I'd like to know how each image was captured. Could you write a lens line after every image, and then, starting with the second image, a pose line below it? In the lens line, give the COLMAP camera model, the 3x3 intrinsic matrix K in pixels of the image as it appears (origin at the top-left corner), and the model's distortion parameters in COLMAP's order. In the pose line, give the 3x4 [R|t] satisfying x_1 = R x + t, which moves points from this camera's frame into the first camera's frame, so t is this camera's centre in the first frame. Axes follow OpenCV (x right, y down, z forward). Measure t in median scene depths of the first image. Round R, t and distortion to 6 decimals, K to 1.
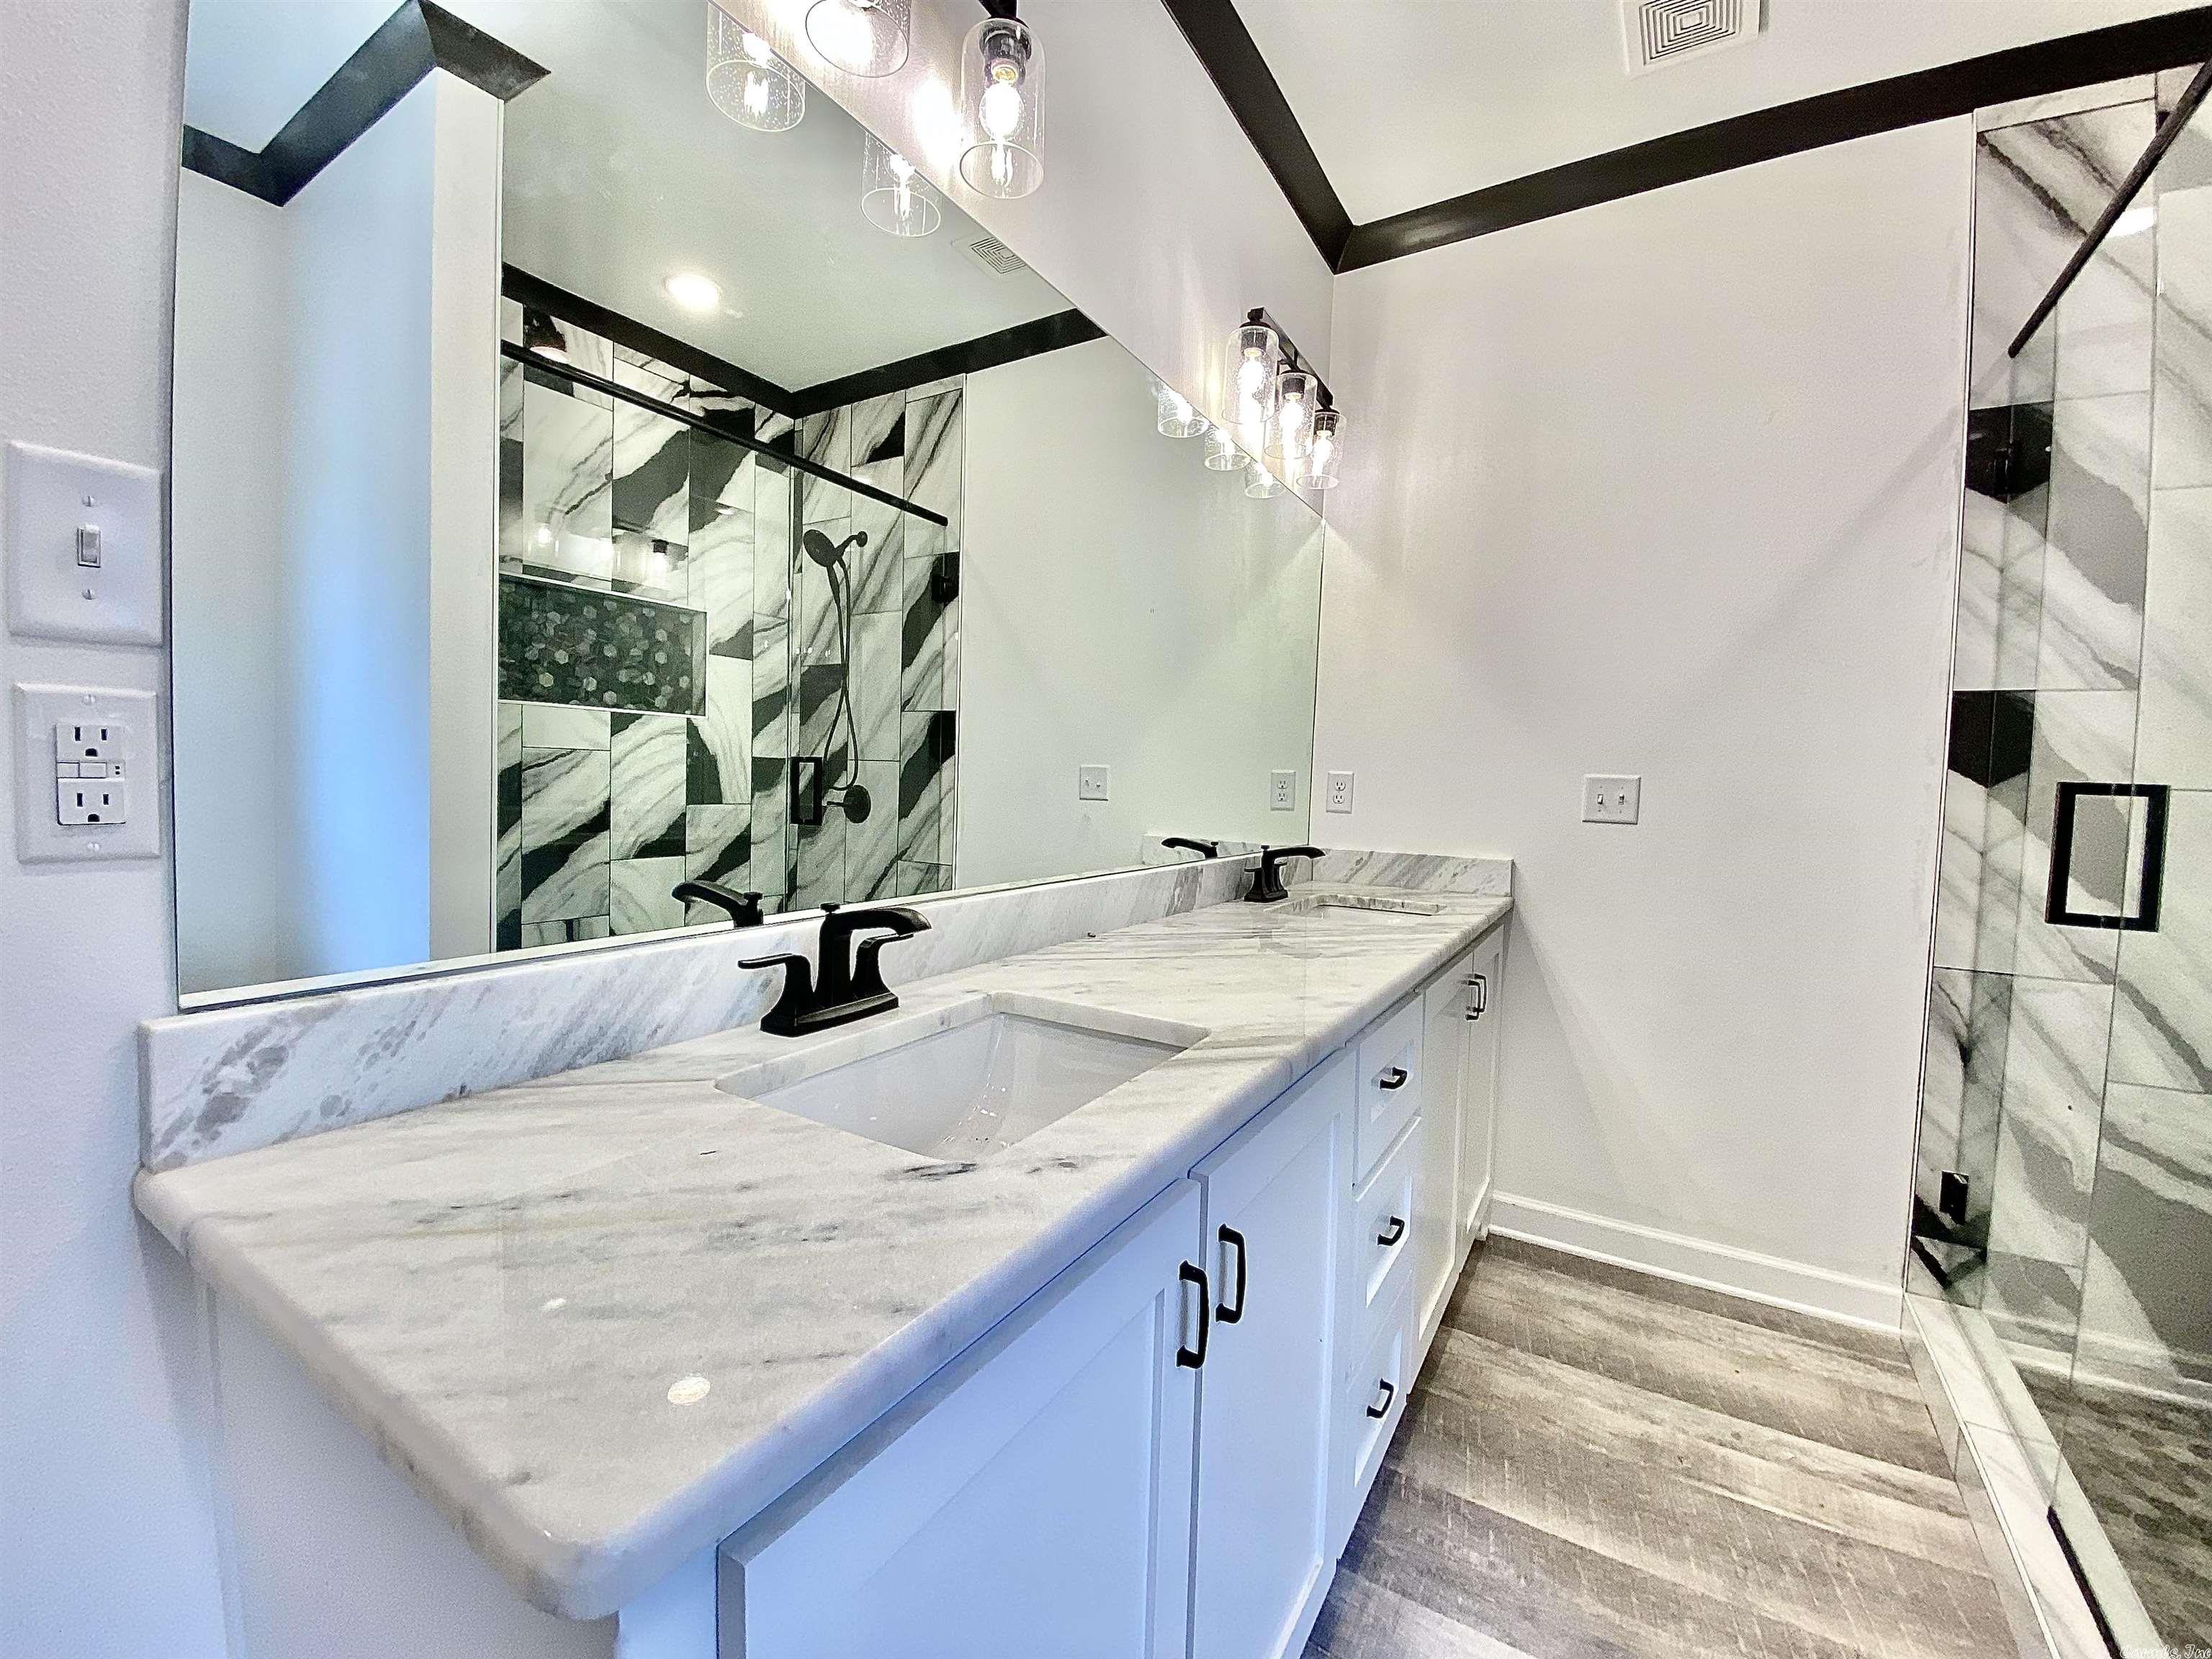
lens RADIAL K [[900.3, 0, 1098.6], [0, 900.3, 822.0], [0, 0, 1]] dist [0.014052, -0.016701]
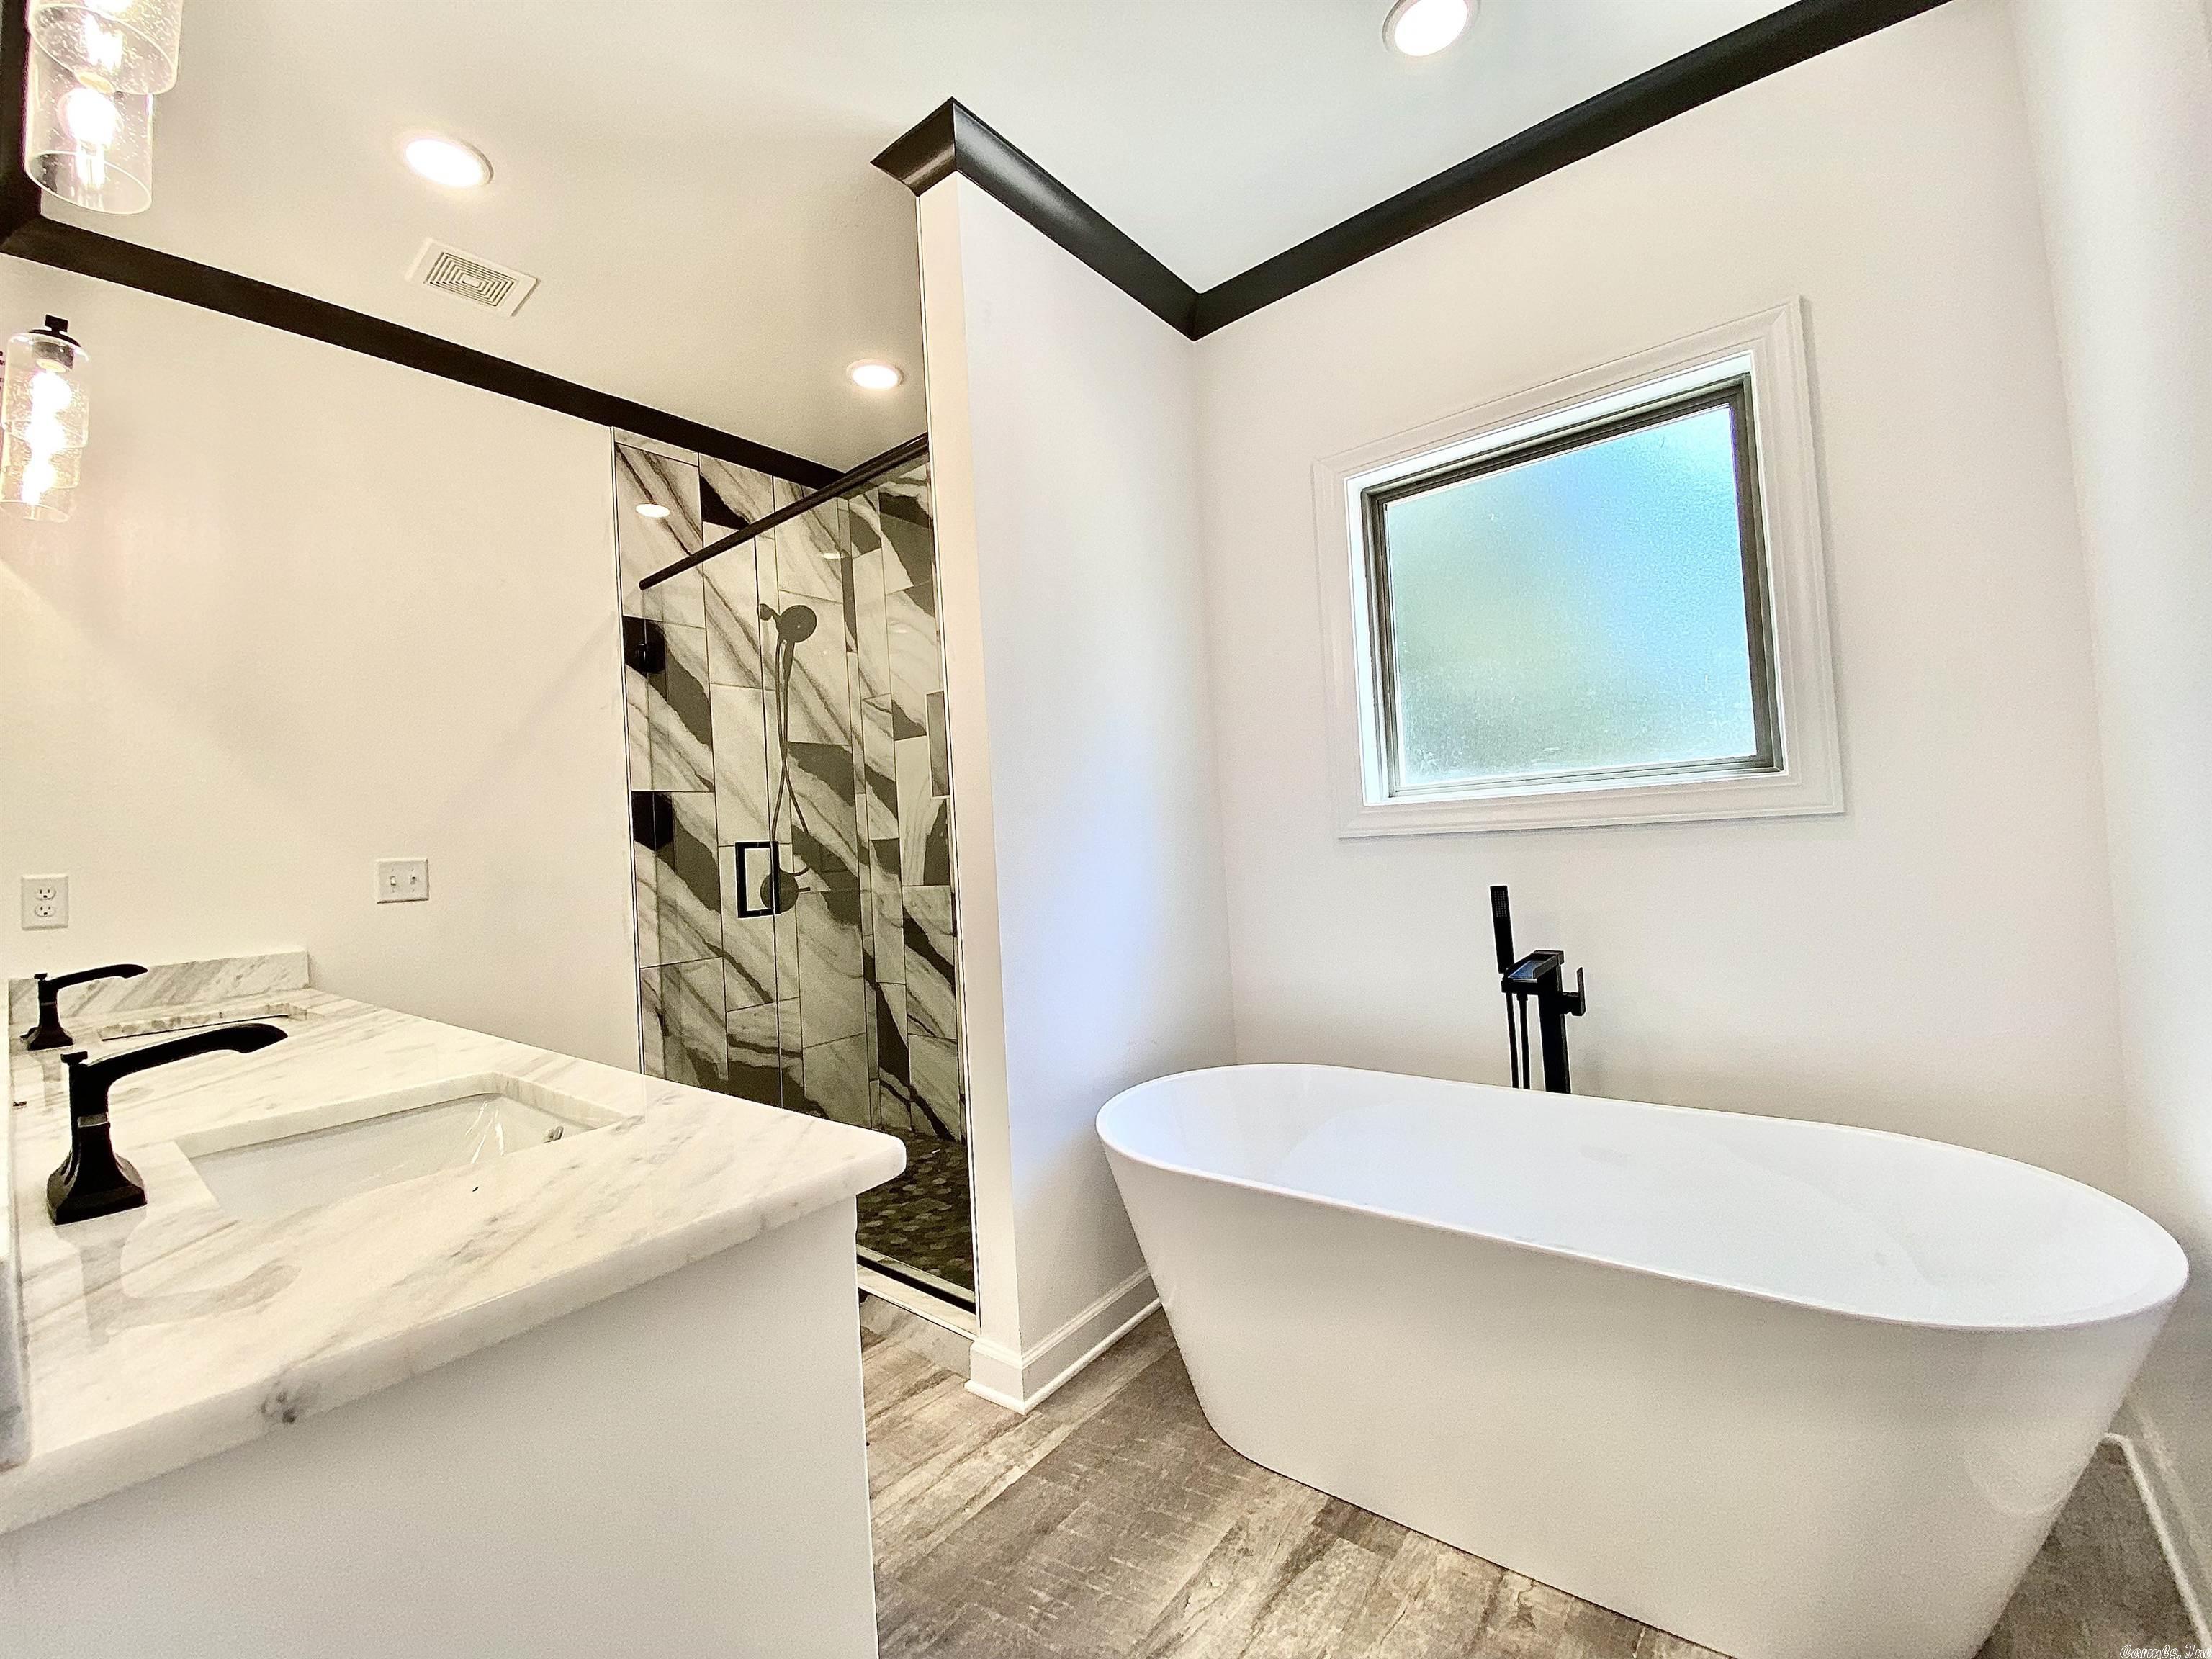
lens RADIAL K [[900.3, 0, 1098.6], [0, 900.3, 822.0], [0, 0, 1]] dist [0.014052, -0.016701]
pose [[0.121848, -0.015076, 0.992434, -0.545069], [0.110125, 0.993916, 0.001577, -0.005370], [-0.986421, 0.109100, 0.122767, 0.007944]]
